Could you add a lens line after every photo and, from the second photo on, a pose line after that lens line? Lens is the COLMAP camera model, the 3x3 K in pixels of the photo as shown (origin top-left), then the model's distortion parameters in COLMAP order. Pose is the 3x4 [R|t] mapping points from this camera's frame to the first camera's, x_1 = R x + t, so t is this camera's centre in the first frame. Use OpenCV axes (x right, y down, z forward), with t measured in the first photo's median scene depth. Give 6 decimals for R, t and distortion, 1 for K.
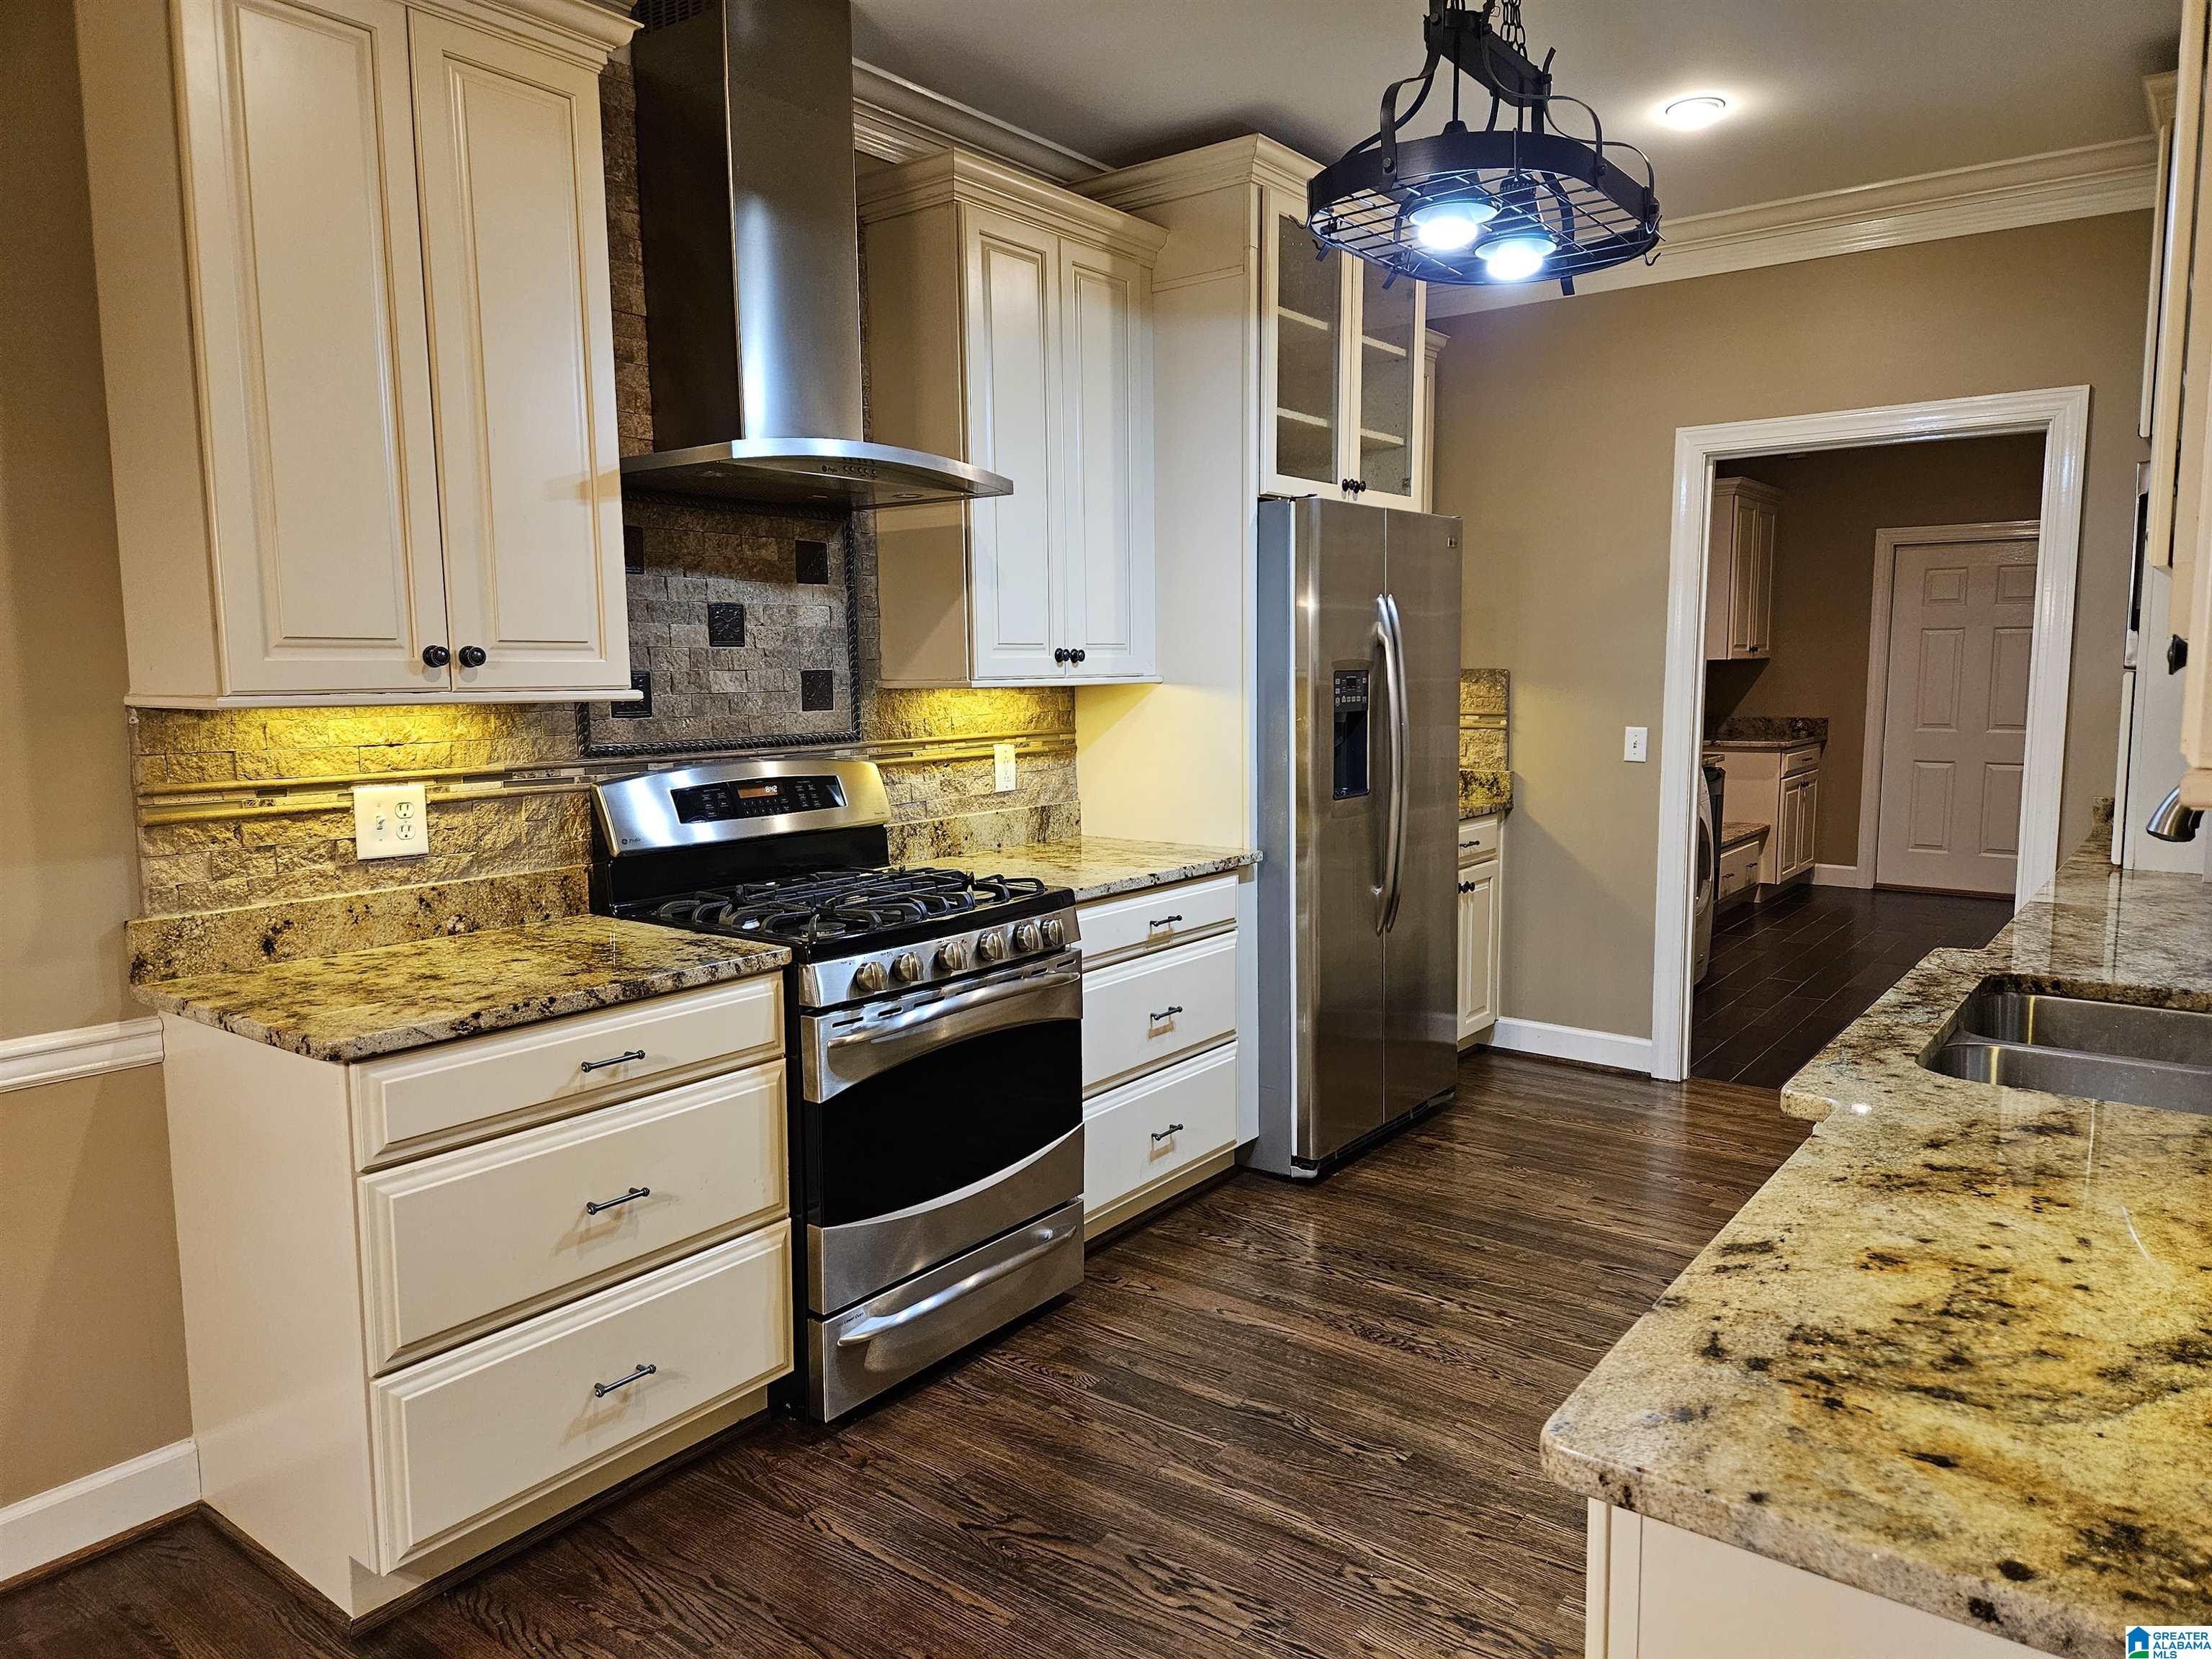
lens RADIAL K [[1478.3, 0, 1103.4], [0, 1478.3, 828.7], [0, 0, 1]] dist [0.056784, -0.044316]
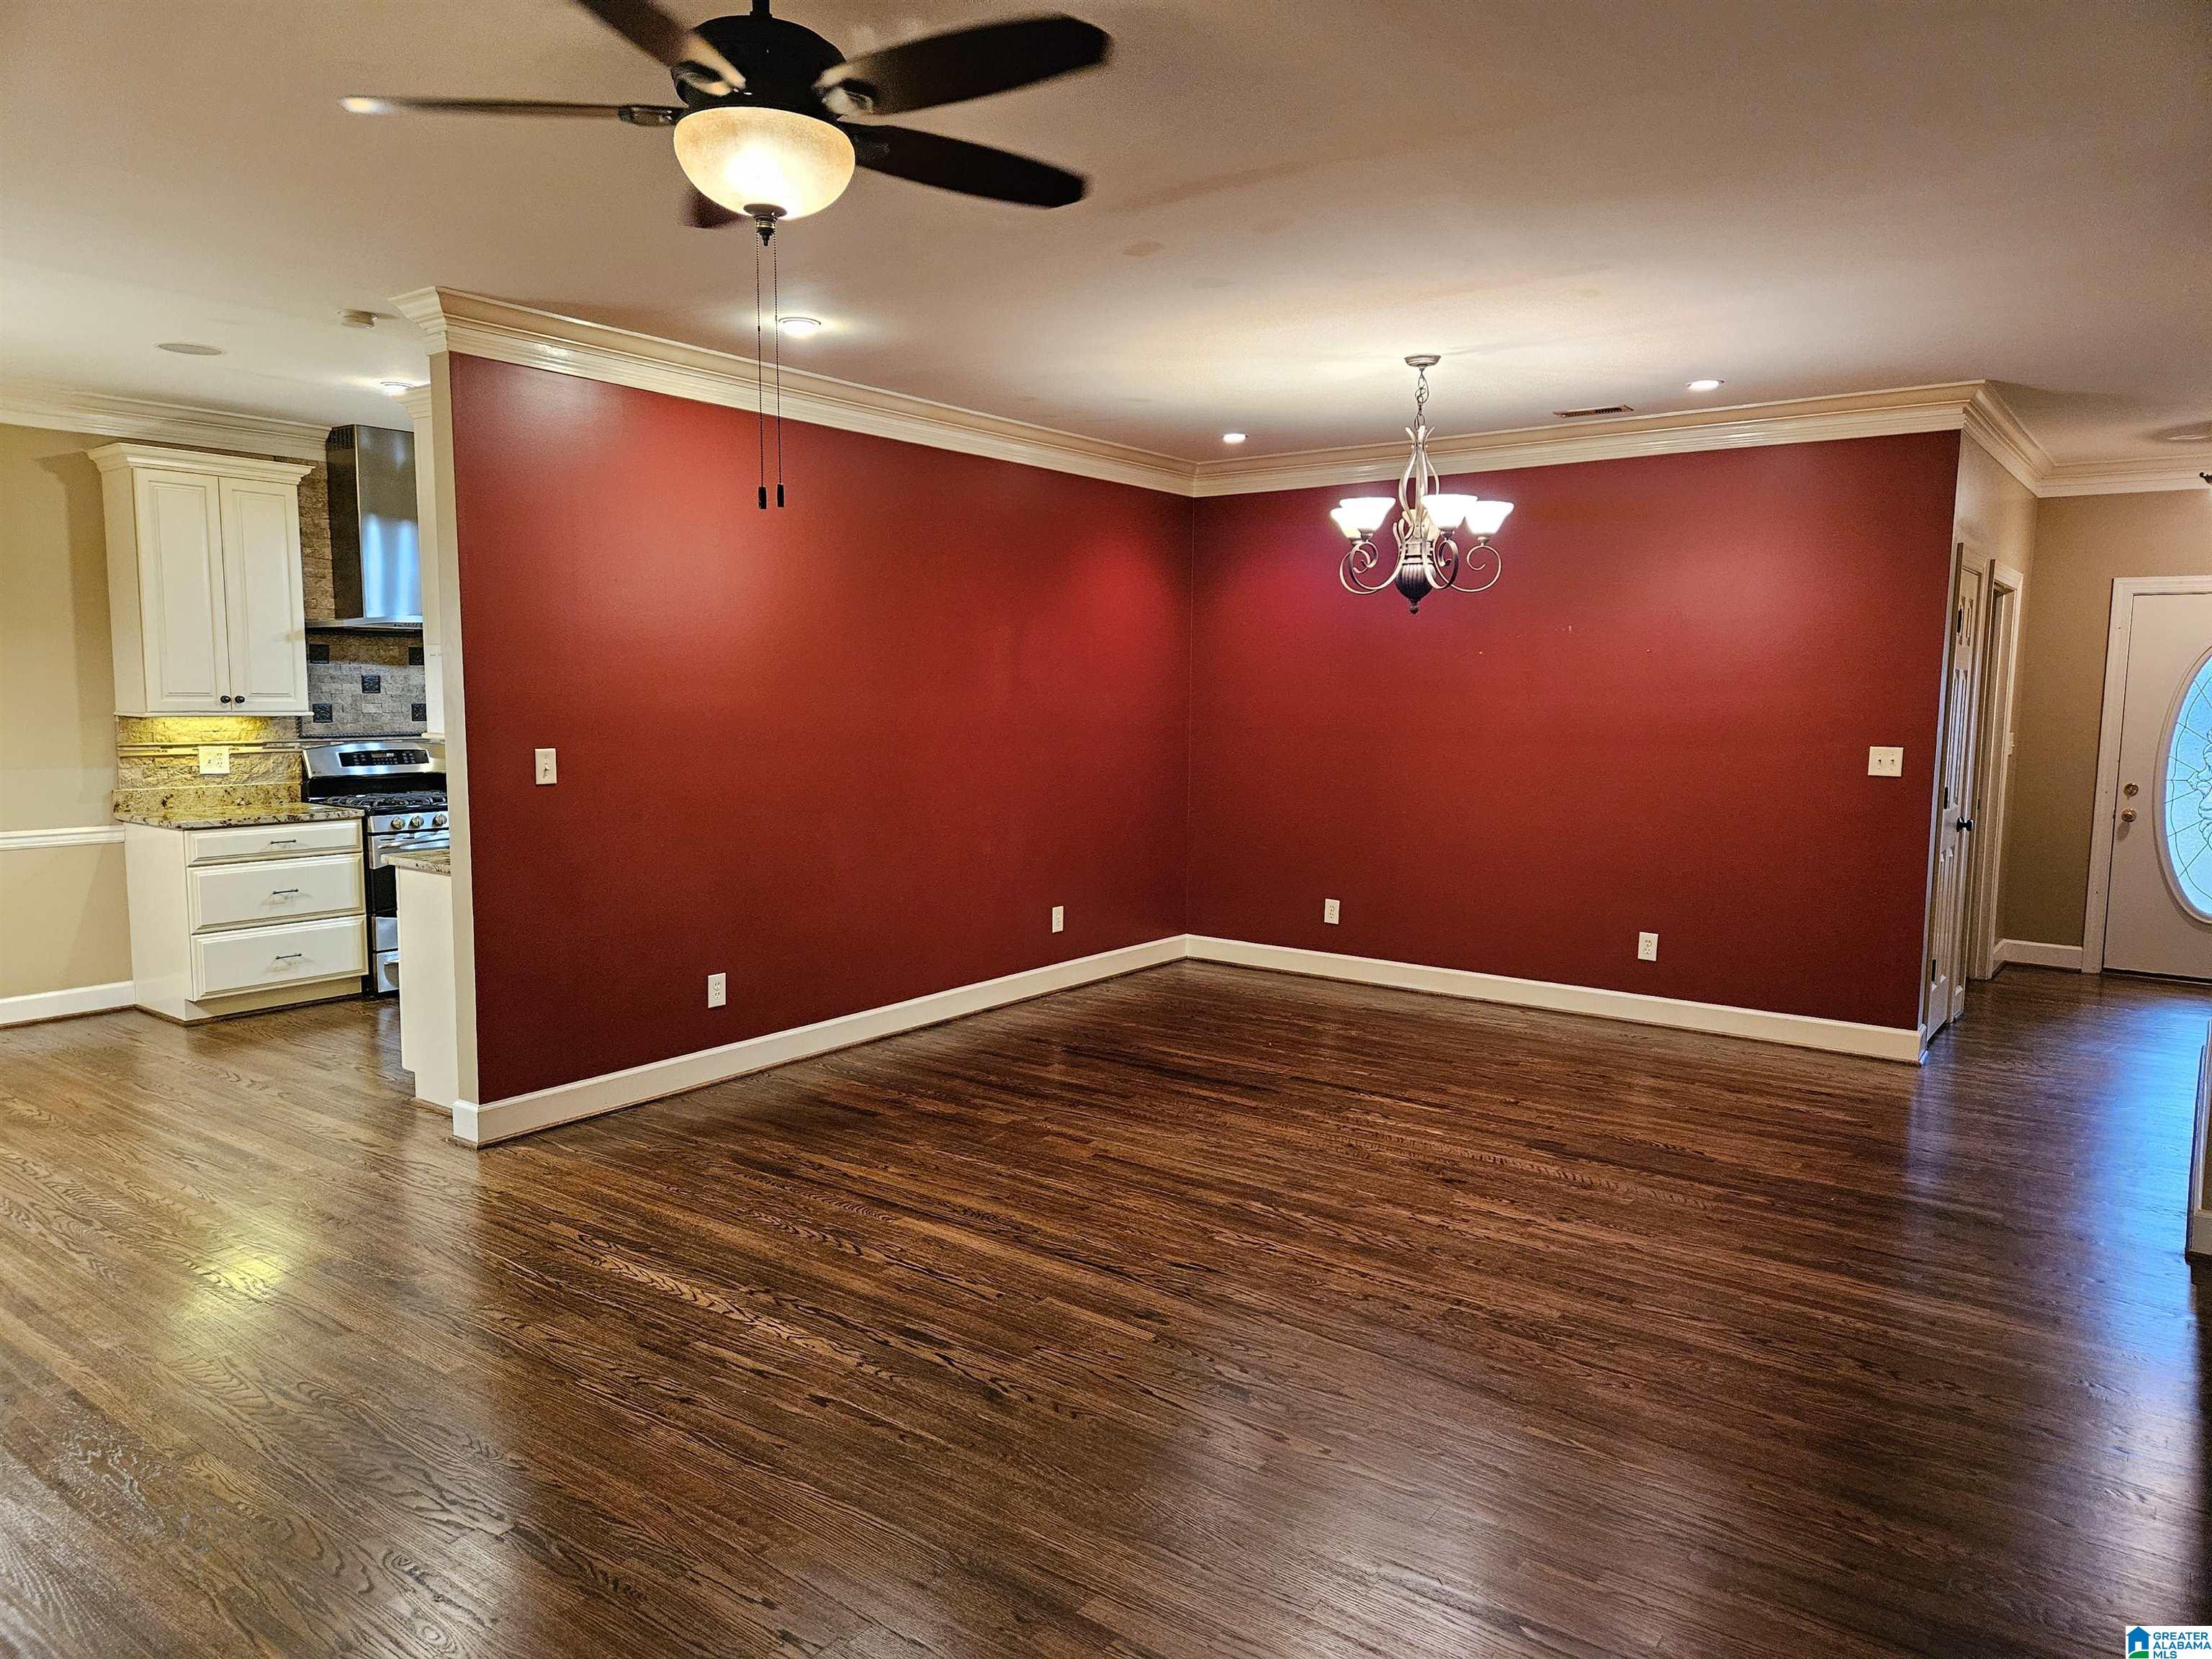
lens RADIAL K [[1478.3, 0, 1102.8], [0, 1478.3, 837.2], [0, 0, 1]] dist [0.056784, -0.044316]
pose [[0.999805, 0.016273, 0.011230, 1.044593], [-0.016200, 0.999847, -0.006555, 0.120605], [-0.011335, 0.006372, 0.999915, -1.632898]]
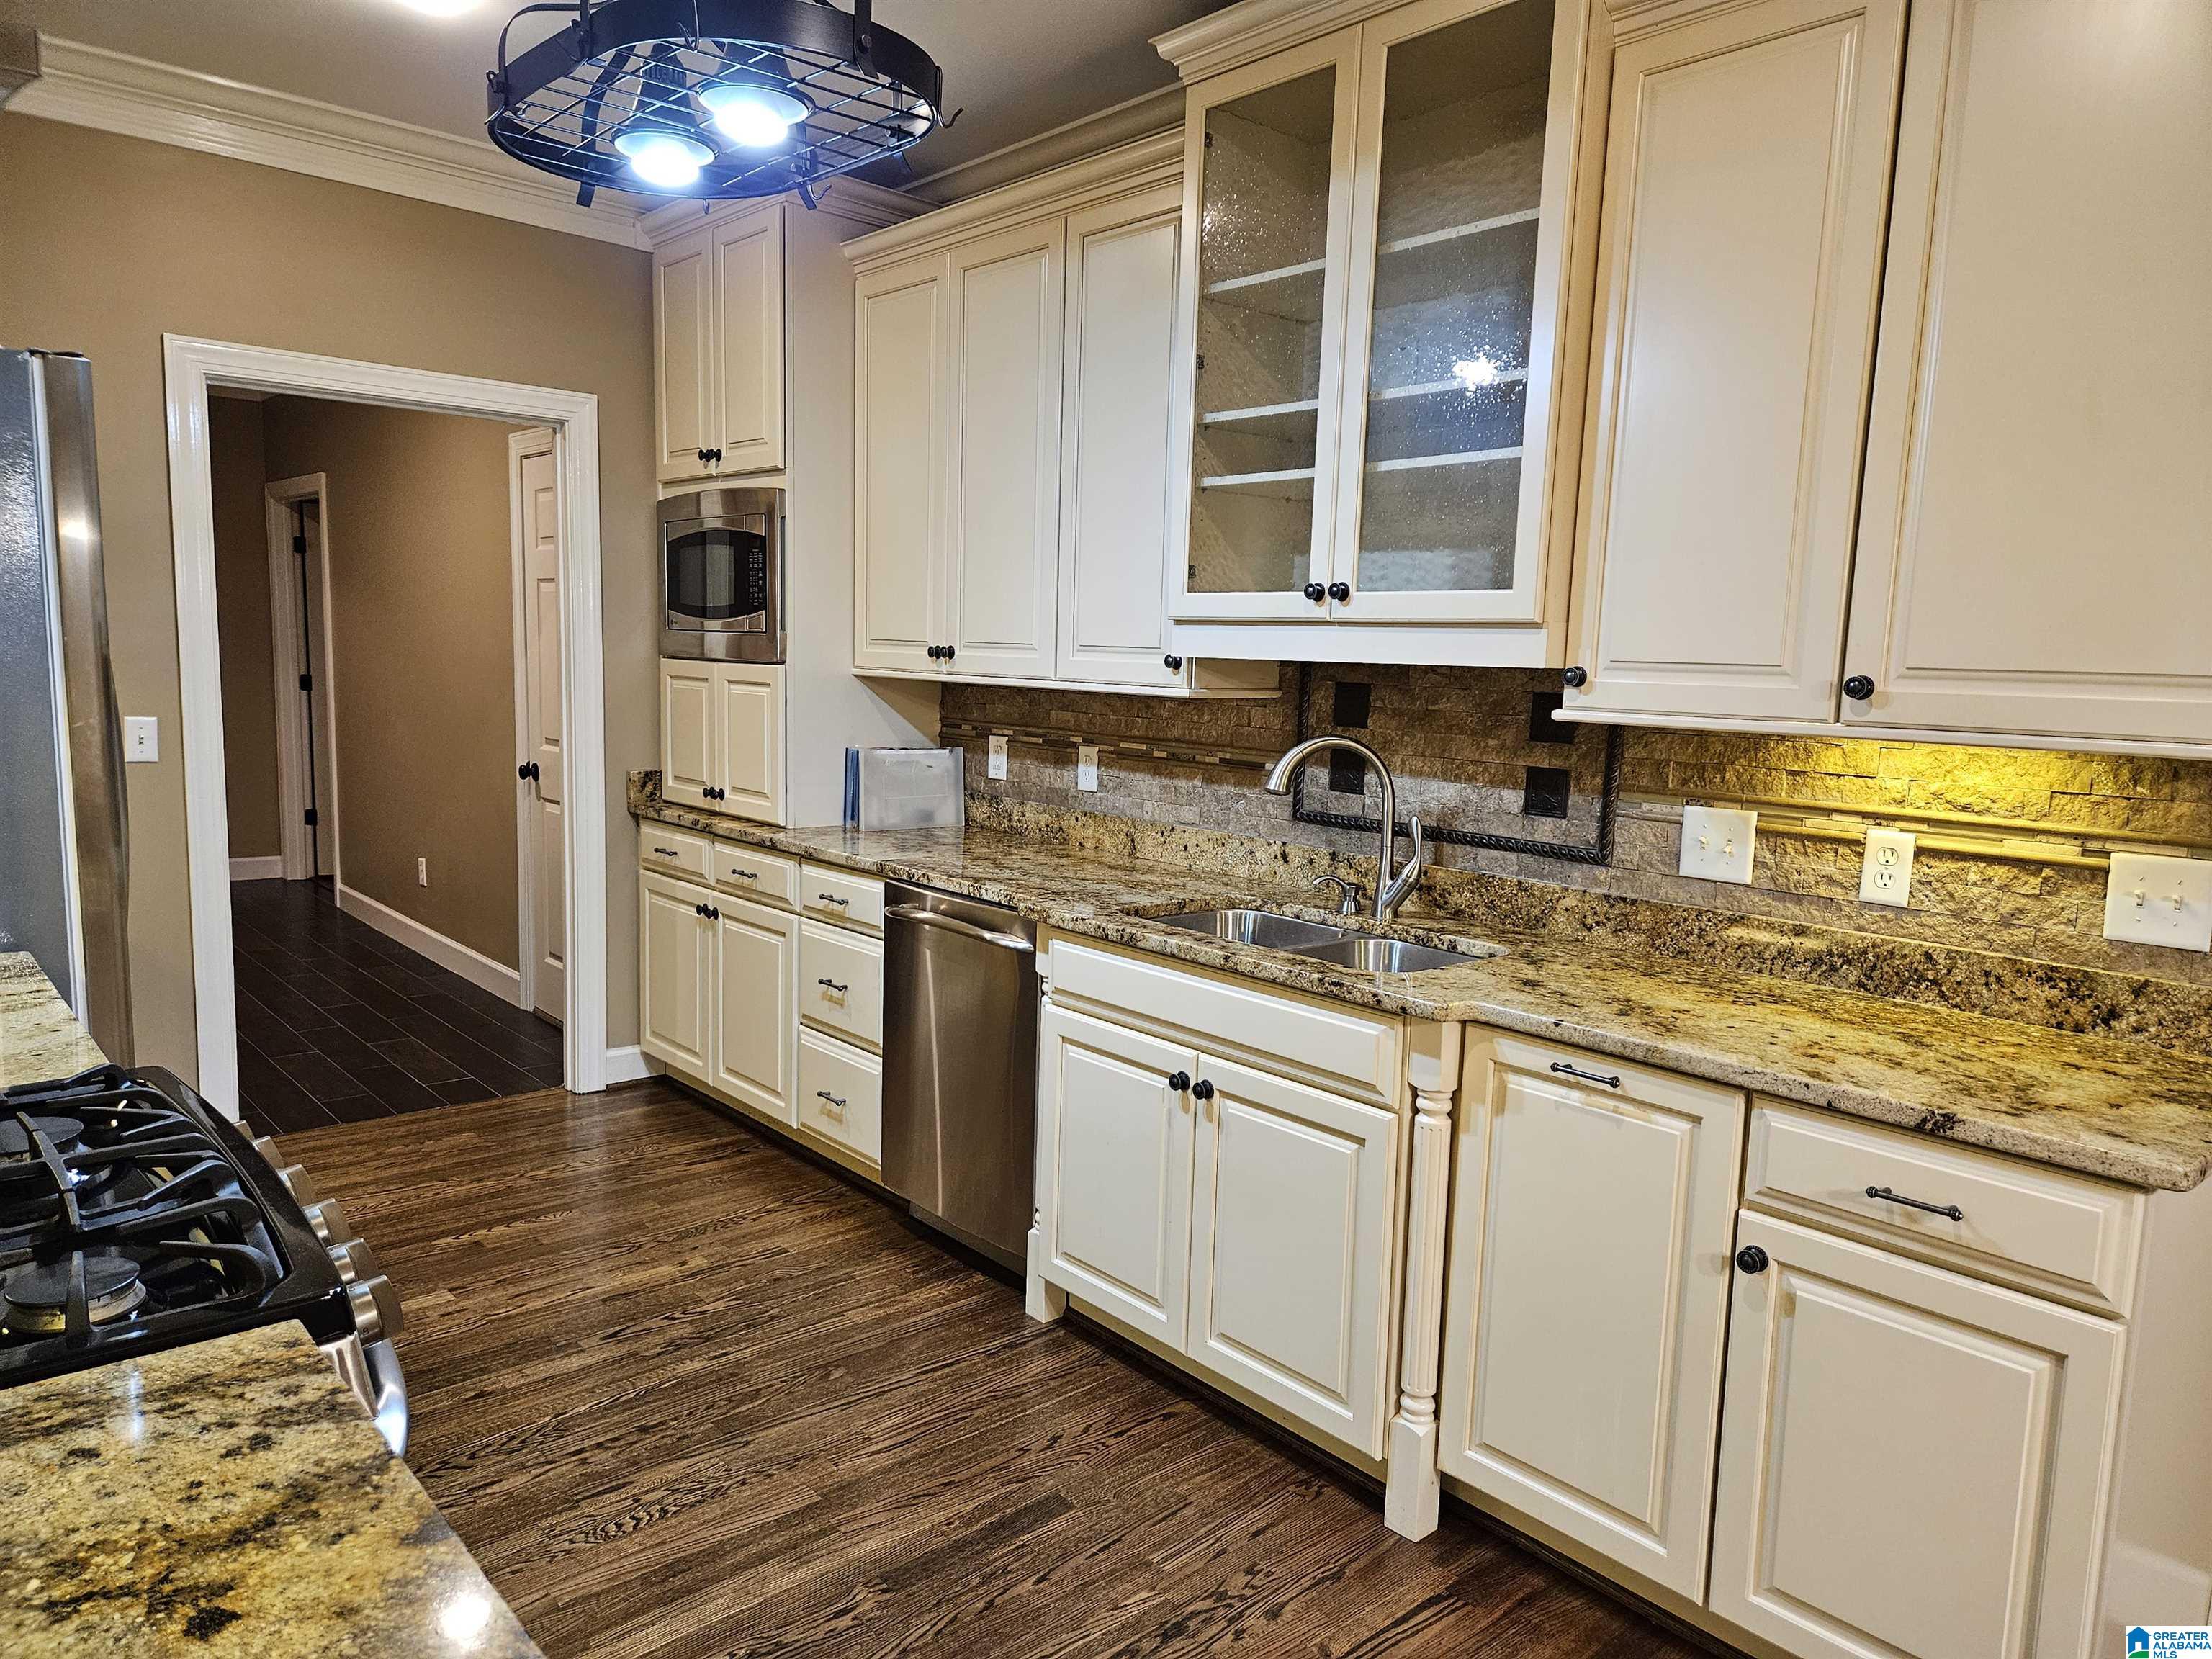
lens RADIAL K [[1478.3, 0, 1117.1], [0, 1478.3, 829.9], [0, 0, 1]] dist [0.056784, -0.044316]
pose [[0.187535, -0.104523, 0.976681, -0.551369], [0.076895, 0.992833, 0.091487, -0.077231], [-0.979244, 0.057945, 0.194228, 0.654507]]
